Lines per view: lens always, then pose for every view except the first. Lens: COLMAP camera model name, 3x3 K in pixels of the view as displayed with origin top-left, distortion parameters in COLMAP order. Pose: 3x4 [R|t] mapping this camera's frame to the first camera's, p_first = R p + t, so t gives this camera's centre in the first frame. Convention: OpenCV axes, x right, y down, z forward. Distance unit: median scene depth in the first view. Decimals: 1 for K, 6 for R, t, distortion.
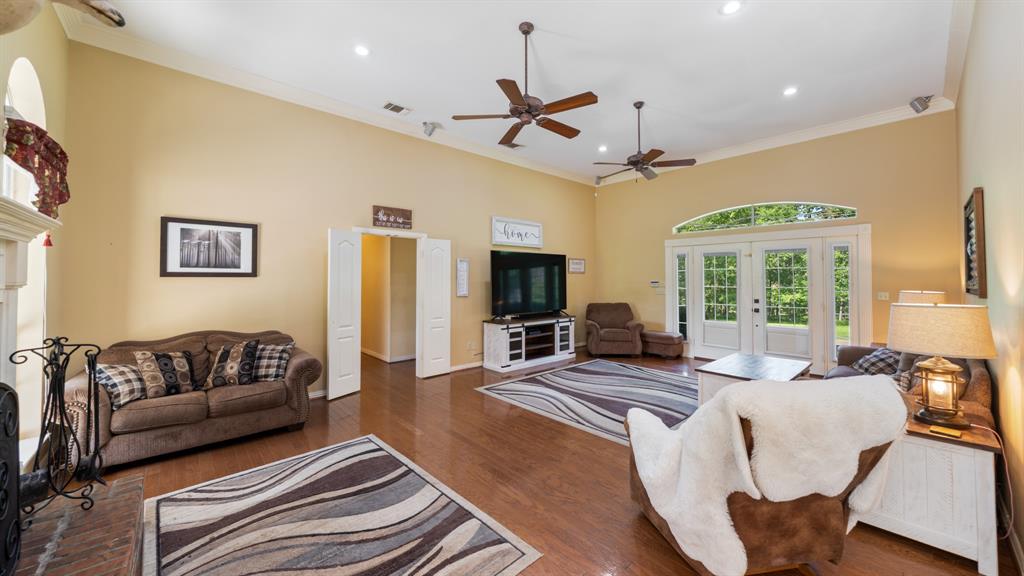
lens RADIAL K [[367.8, 0, 515.6], [0, 367.8, 274.8], [0, 0, 1]] dist [-0.002367, 0.000141]
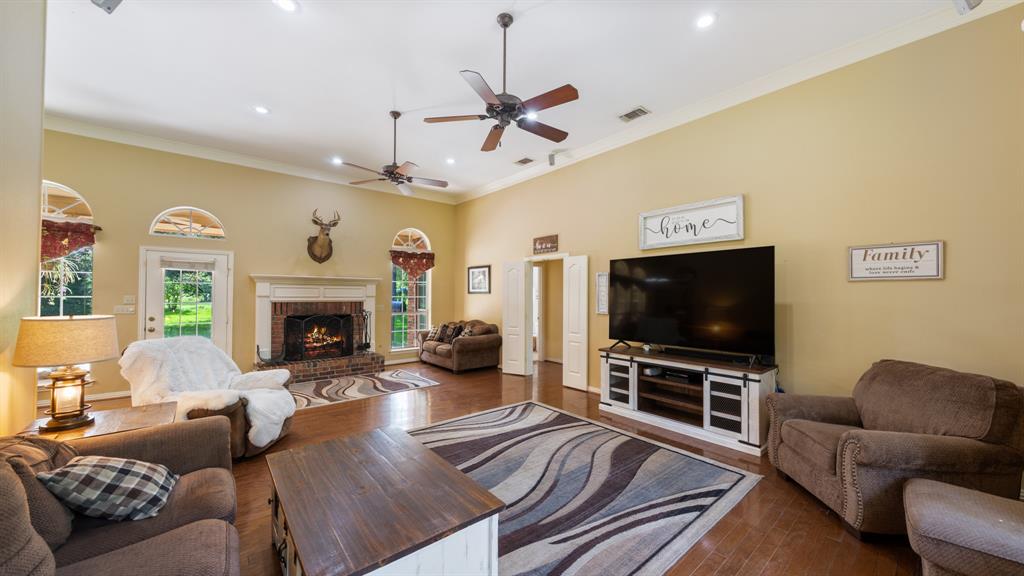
lens RADIAL K [[367.8, 0, 512.7], [0, 367.8, 288.0], [0, 0, 1]] dist [-0.002367, 0.000141]
pose [[-0.038166, -0.014705, -0.999163, 0.780960], [0.014987, 0.999771, -0.015286, 0.004849], [0.999159, -0.015558, -0.037937, 0.822648]]
